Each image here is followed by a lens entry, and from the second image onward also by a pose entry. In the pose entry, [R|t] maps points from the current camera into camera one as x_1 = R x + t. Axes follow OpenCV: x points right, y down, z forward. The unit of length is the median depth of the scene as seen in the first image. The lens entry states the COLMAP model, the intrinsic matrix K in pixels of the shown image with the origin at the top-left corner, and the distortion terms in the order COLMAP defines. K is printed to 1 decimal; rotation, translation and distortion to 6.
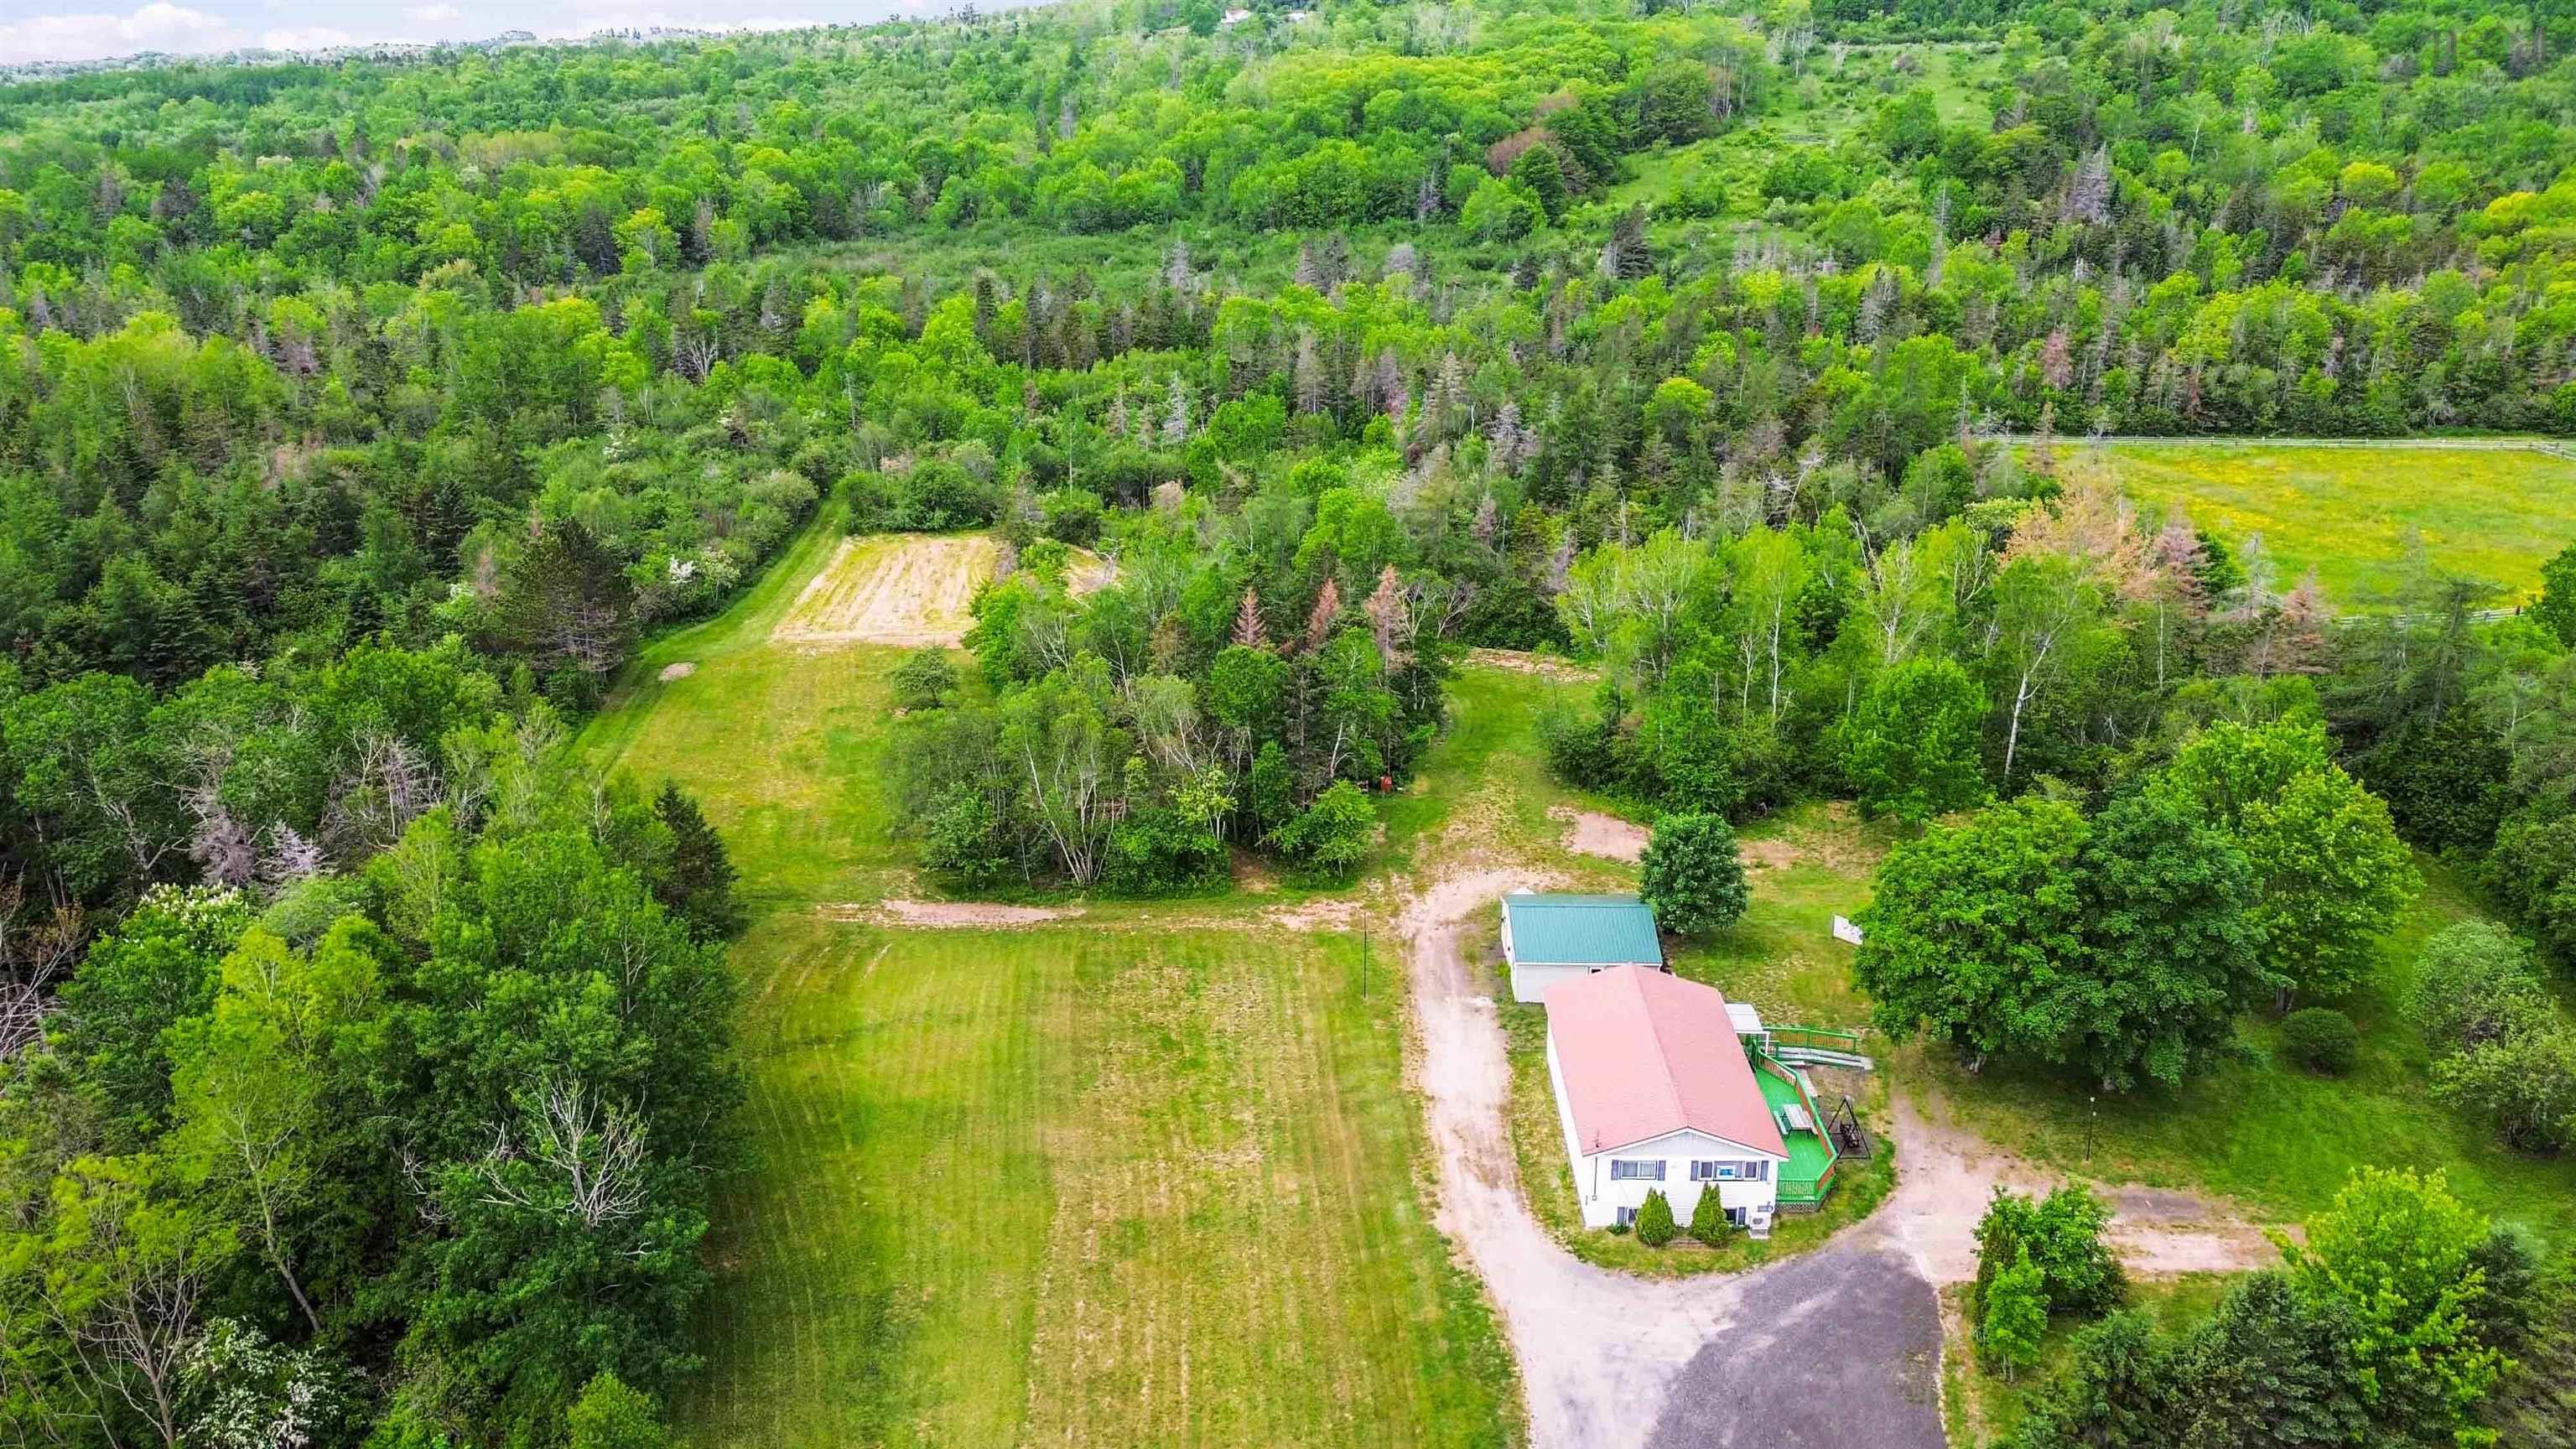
lens RADIAL K [[1822.8, 0, 1290.7], [0, 1822.8, 717.0], [0, 0, 1]] dist [0.073714, -0.071741]
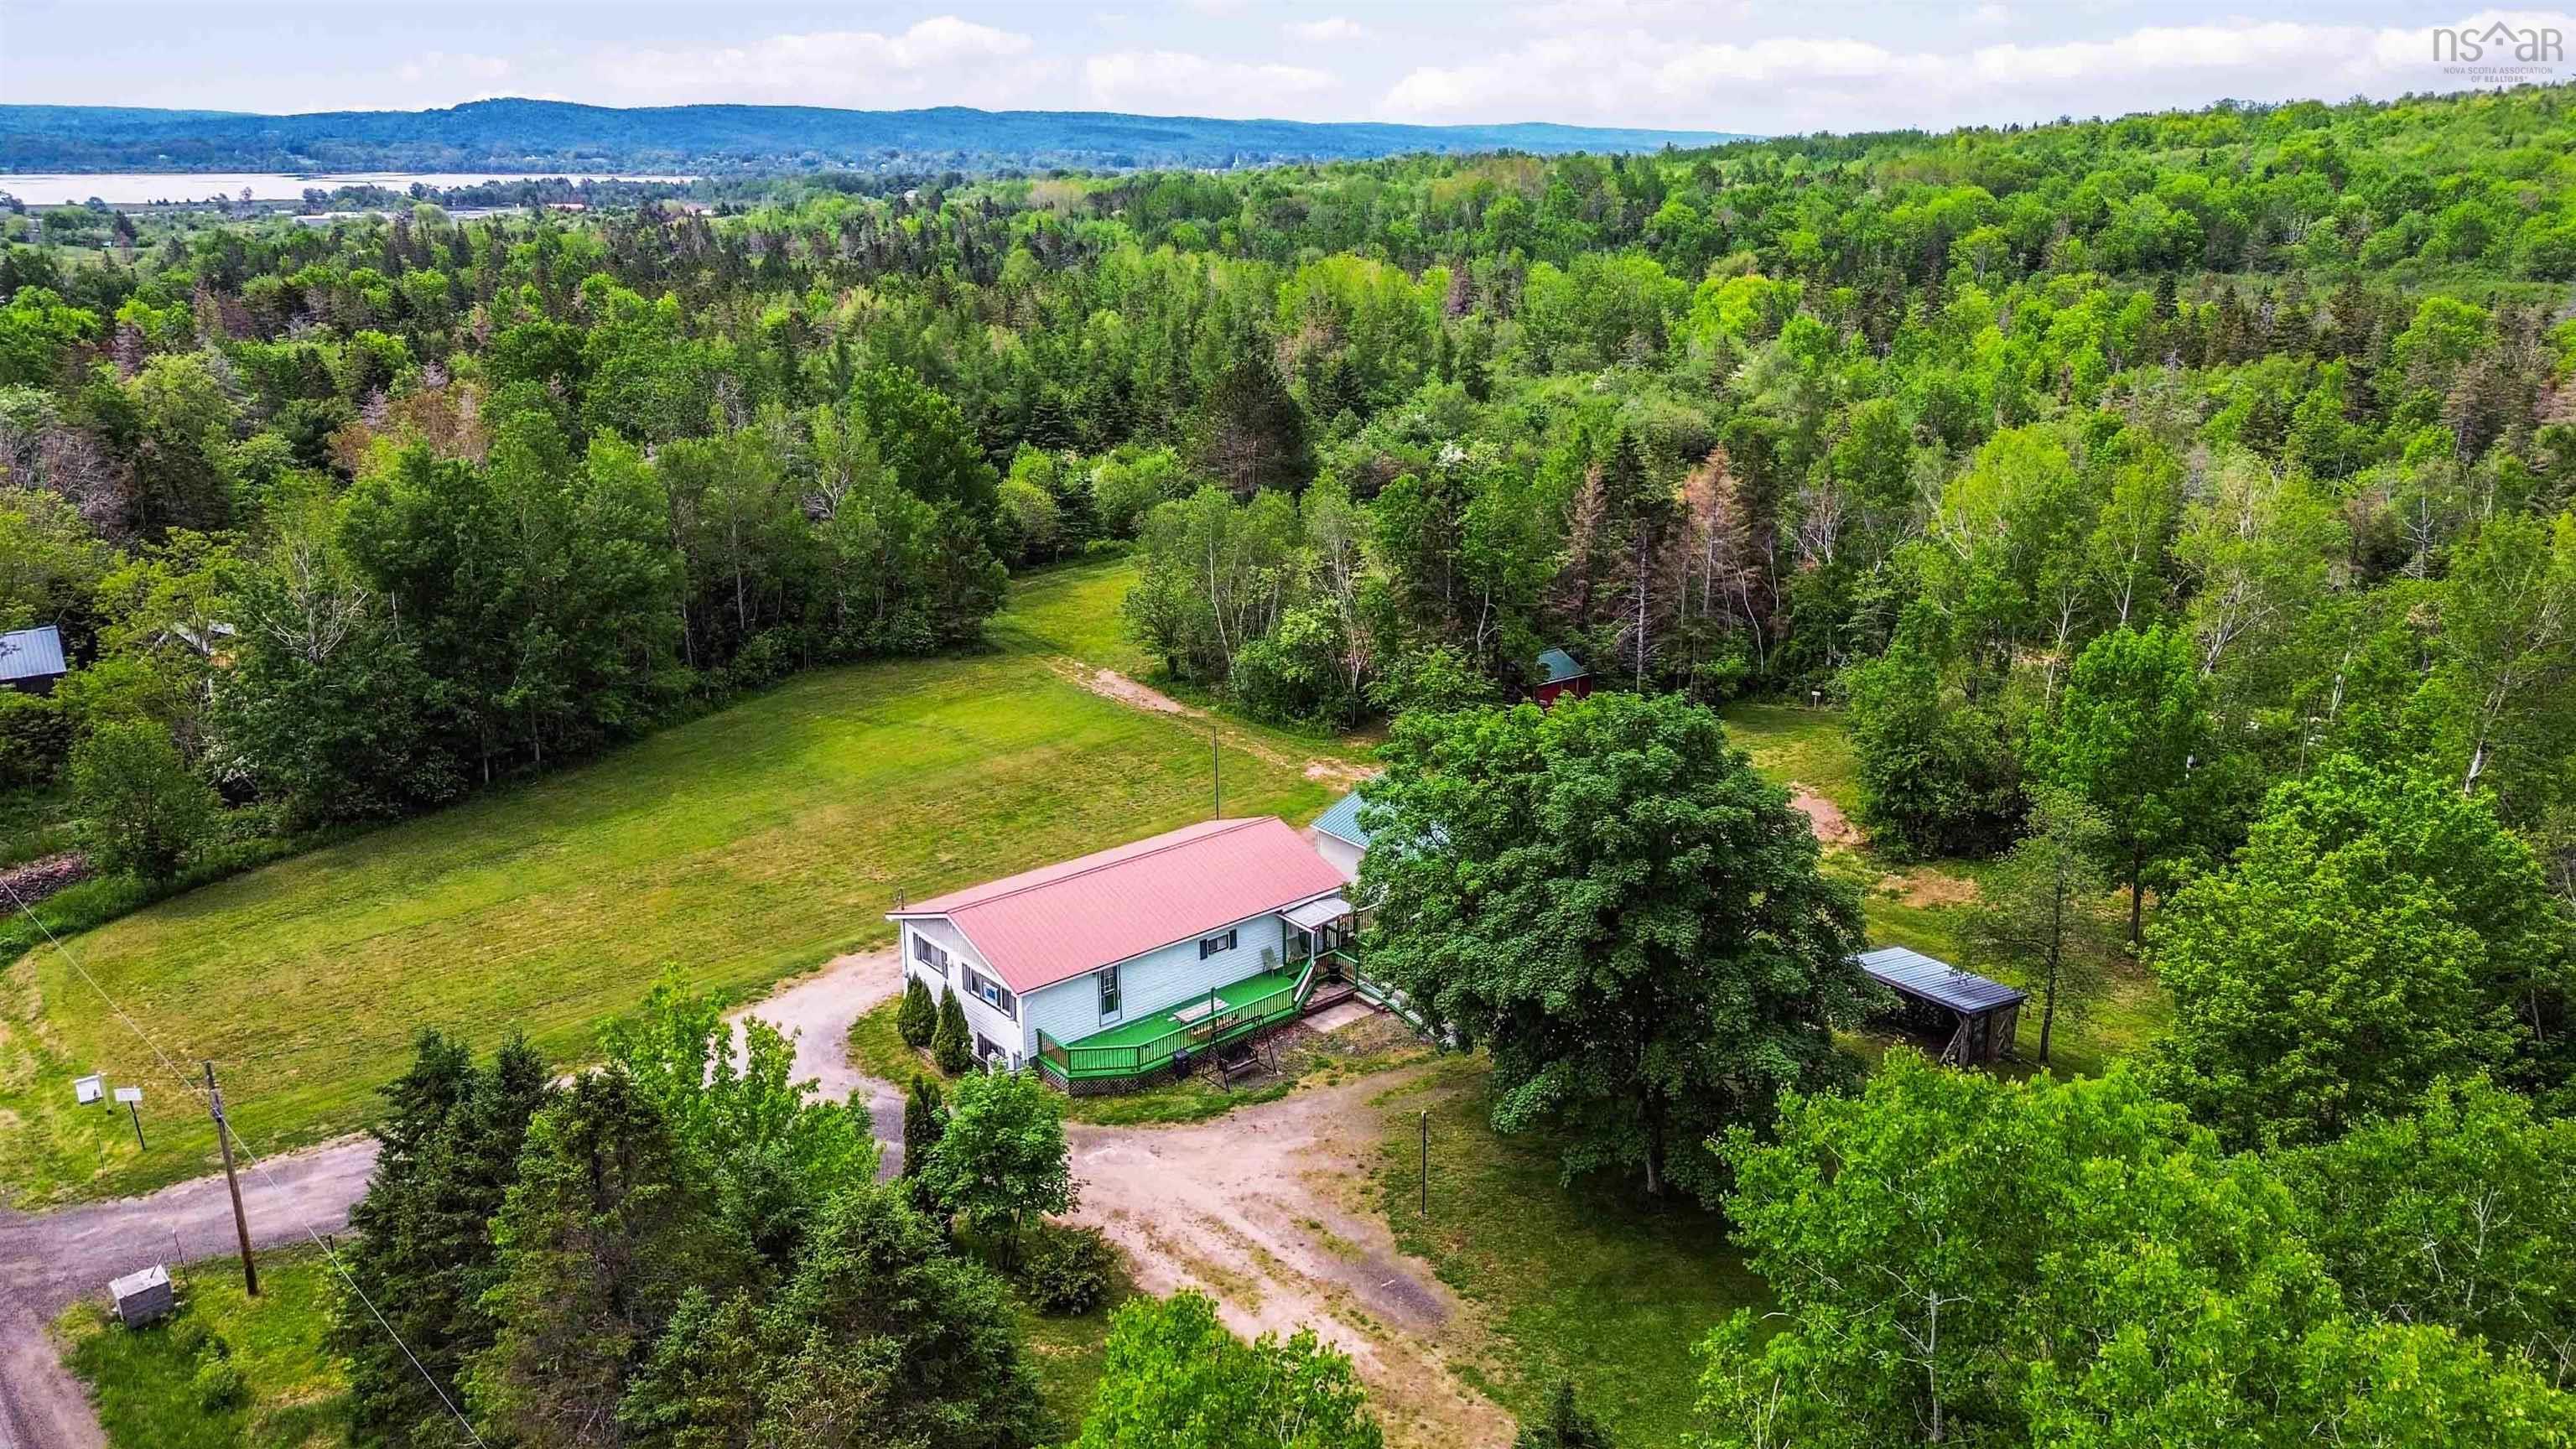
lens RADIAL K [[1822.8, 0, 1290.6], [0, 1822.8, 711.9], [0, 0, 1]] dist [0.073714, -0.071741]
pose [[0.655836, 0.224838, -0.720643, 0.531177], [-0.262667, 0.962932, 0.061386, 0.029231], [0.707732, 0.149030, 0.690583, 0.323645]]
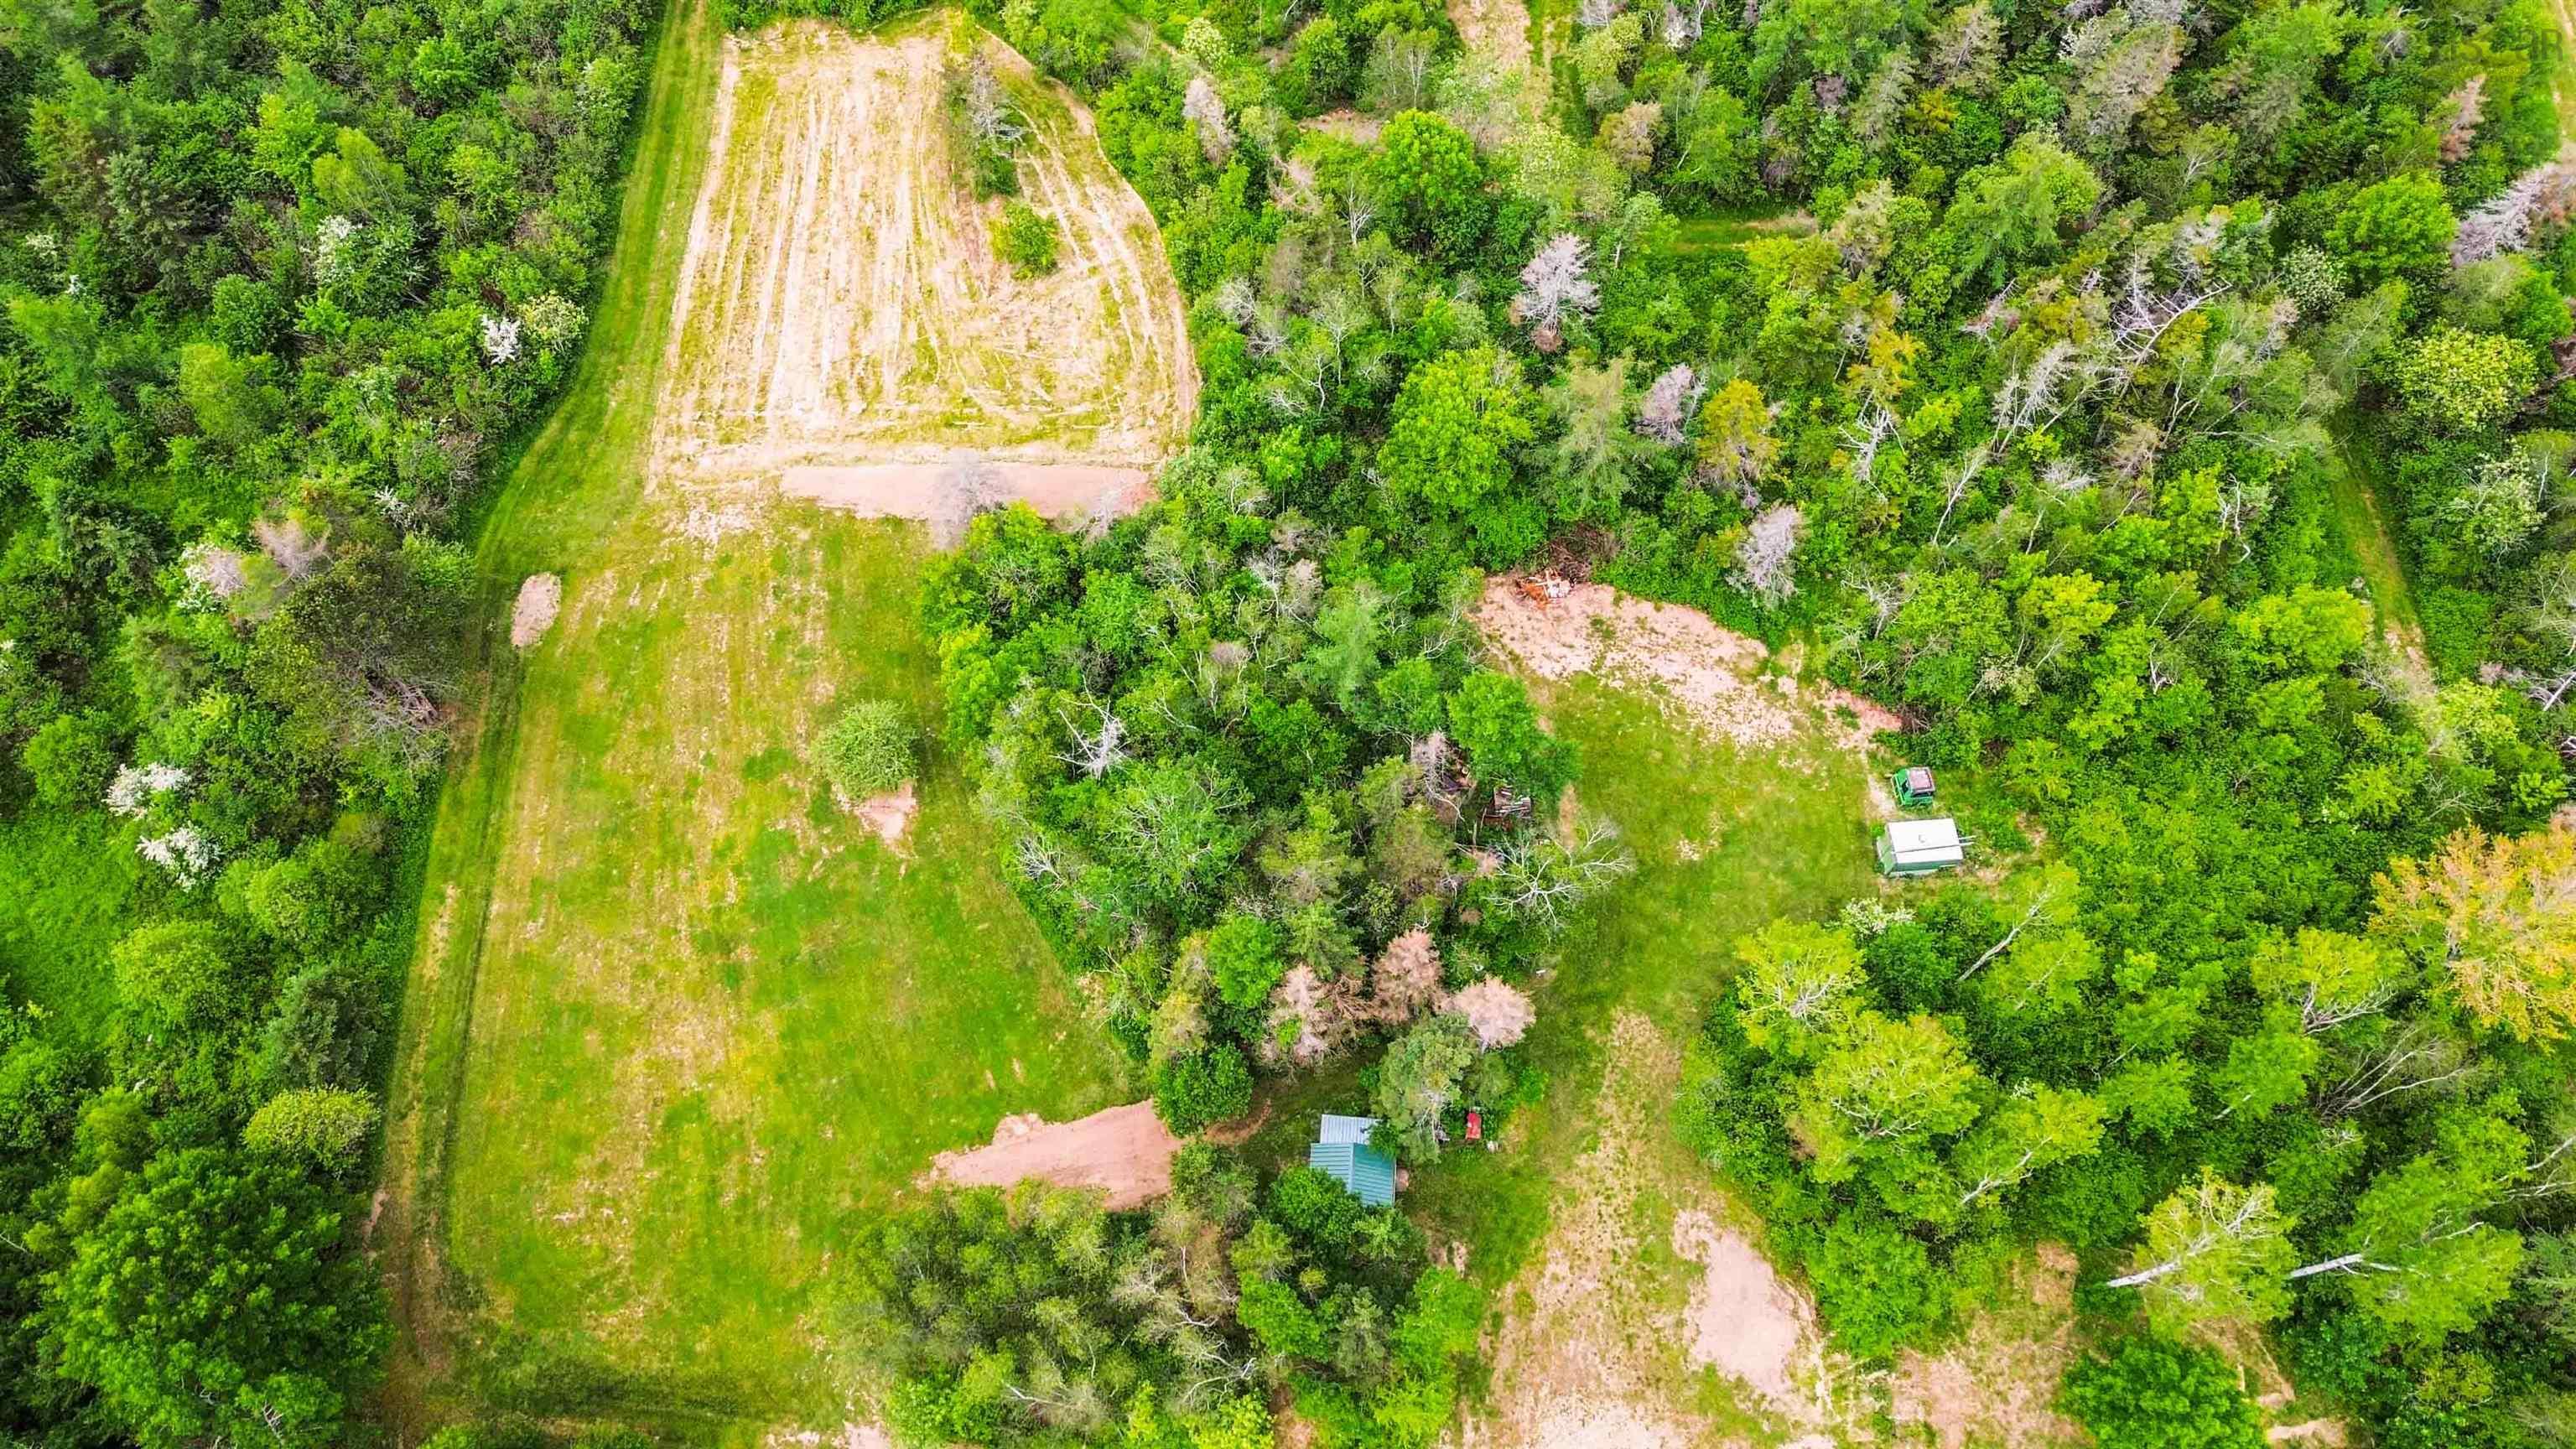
lens RADIAL K [[1822.8, 0, 1294.5], [0, 1822.8, 704.9], [0, 0, 1]] dist [0.073714, -0.071741]
pose [[0.998858, 0.042056, -0.022662, -0.013747], [-0.014541, 0.719500, 0.694341, -0.637556], [0.045506, -0.693218, 0.719290, 0.564744]]
